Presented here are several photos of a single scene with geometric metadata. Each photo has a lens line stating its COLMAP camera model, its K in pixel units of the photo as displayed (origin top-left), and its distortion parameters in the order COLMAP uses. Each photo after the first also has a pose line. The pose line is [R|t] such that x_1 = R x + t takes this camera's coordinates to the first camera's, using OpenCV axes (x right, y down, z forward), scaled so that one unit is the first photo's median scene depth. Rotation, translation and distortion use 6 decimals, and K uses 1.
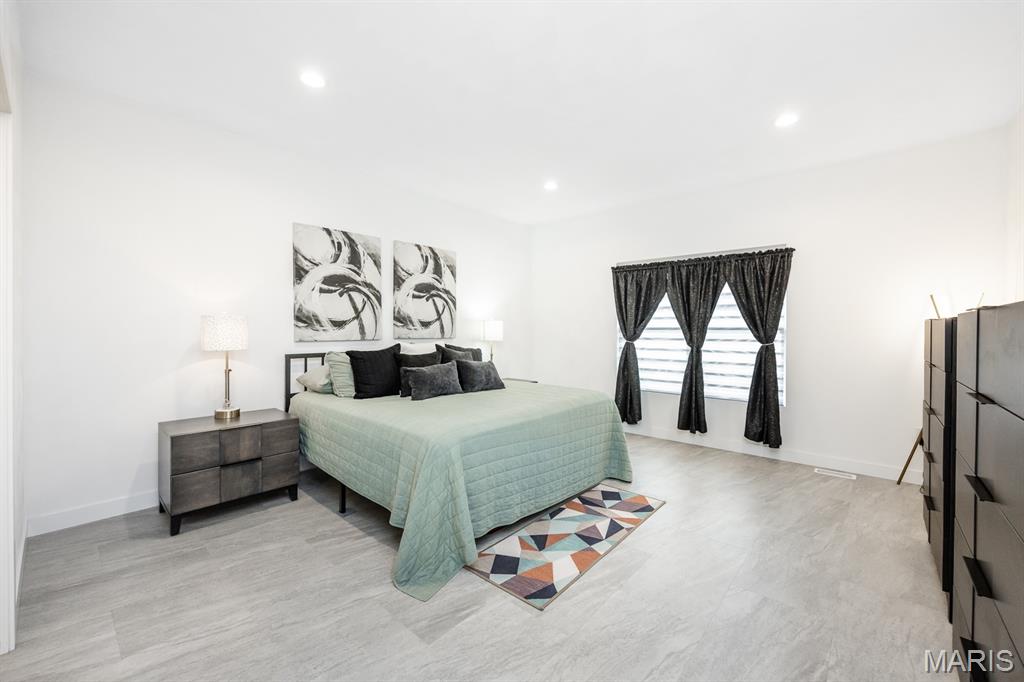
lens RADIAL K [[396.9, 0, 517.5], [0, 396.9, 338.6], [0, 0, 1]] dist [-0.000470, -0.000159]
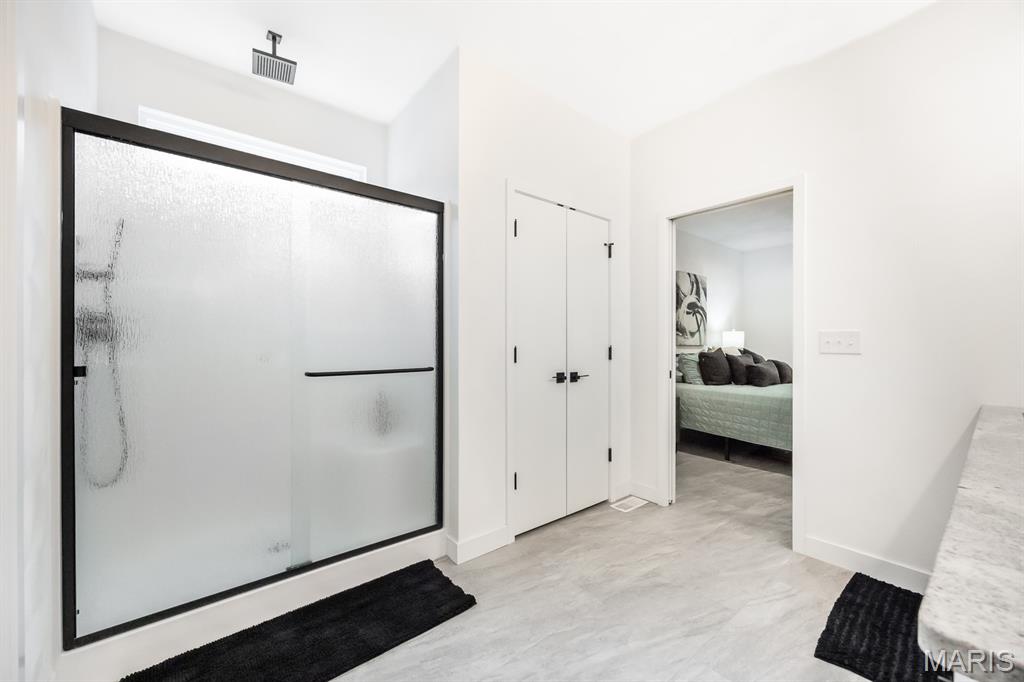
lens RADIAL K [[396.9, 0, 511.3], [0, 396.9, 339.8], [0, 0, 1]] dist [-0.000470, -0.000159]
pose [[0.988102, 0.001361, -0.153795, -0.611420], [-0.005611, 0.999614, -0.027200, 0.020098], [0.153698, 0.027739, 0.987728, -0.358226]]
